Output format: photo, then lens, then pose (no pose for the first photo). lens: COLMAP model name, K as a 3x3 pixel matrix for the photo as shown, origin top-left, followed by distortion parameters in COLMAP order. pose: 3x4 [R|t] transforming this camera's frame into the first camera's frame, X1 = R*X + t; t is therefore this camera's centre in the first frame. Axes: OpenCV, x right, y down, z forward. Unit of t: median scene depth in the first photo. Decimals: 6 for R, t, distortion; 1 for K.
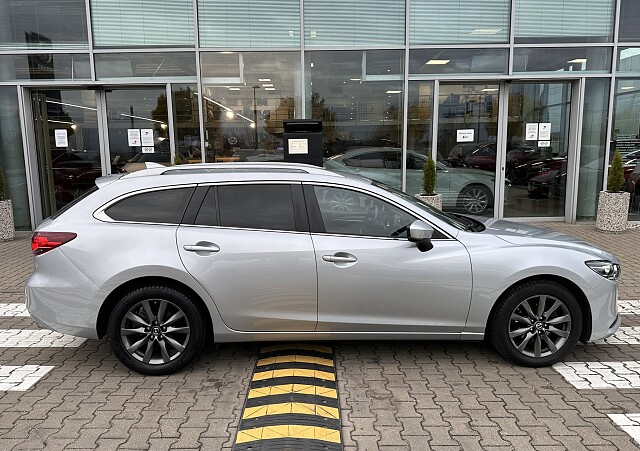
lens RADIAL K [[525.9, 0, 323.5], [0, 525.9, 227.4], [0, 0, 1]] dist [0.060132, -0.088206]
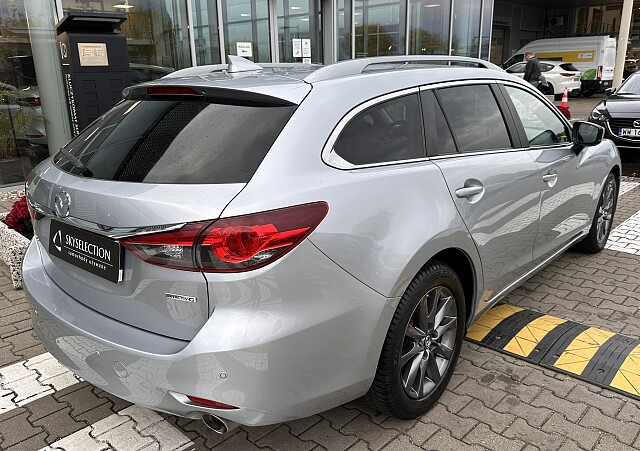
lens RADIAL K [[525.9, 0, 323.2], [0, 525.9, 228.8], [0, 0, 1]] dist [0.060132, -0.088206]
pose [[0.690034, -0.209024, 0.692937, -0.334287], [0.121855, 0.977275, 0.173450, -0.019110], [-0.713445, -0.035249, 0.699824, 0.287753]]
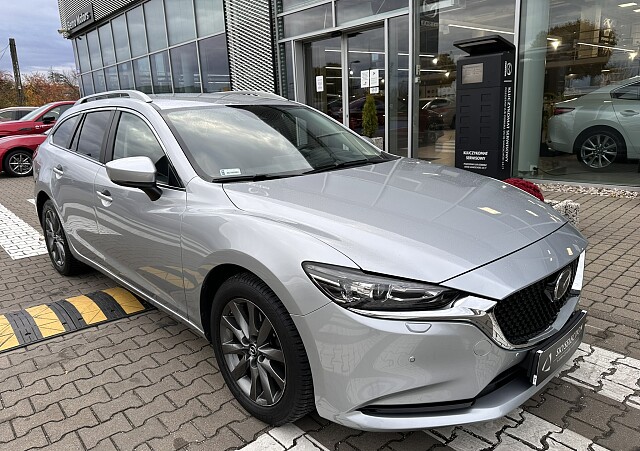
lens RADIAL K [[490.8, 0, 320.3], [0, 490.8, 228.4], [0, 0, 1]] dist [-0.006127, -0.007646]
pose [[0.640546, 0.166514, -0.749649, 0.369150], [-0.087500, 0.985676, 0.144175, -0.012548], [0.762918, -0.026757, 0.645941, 0.318076]]
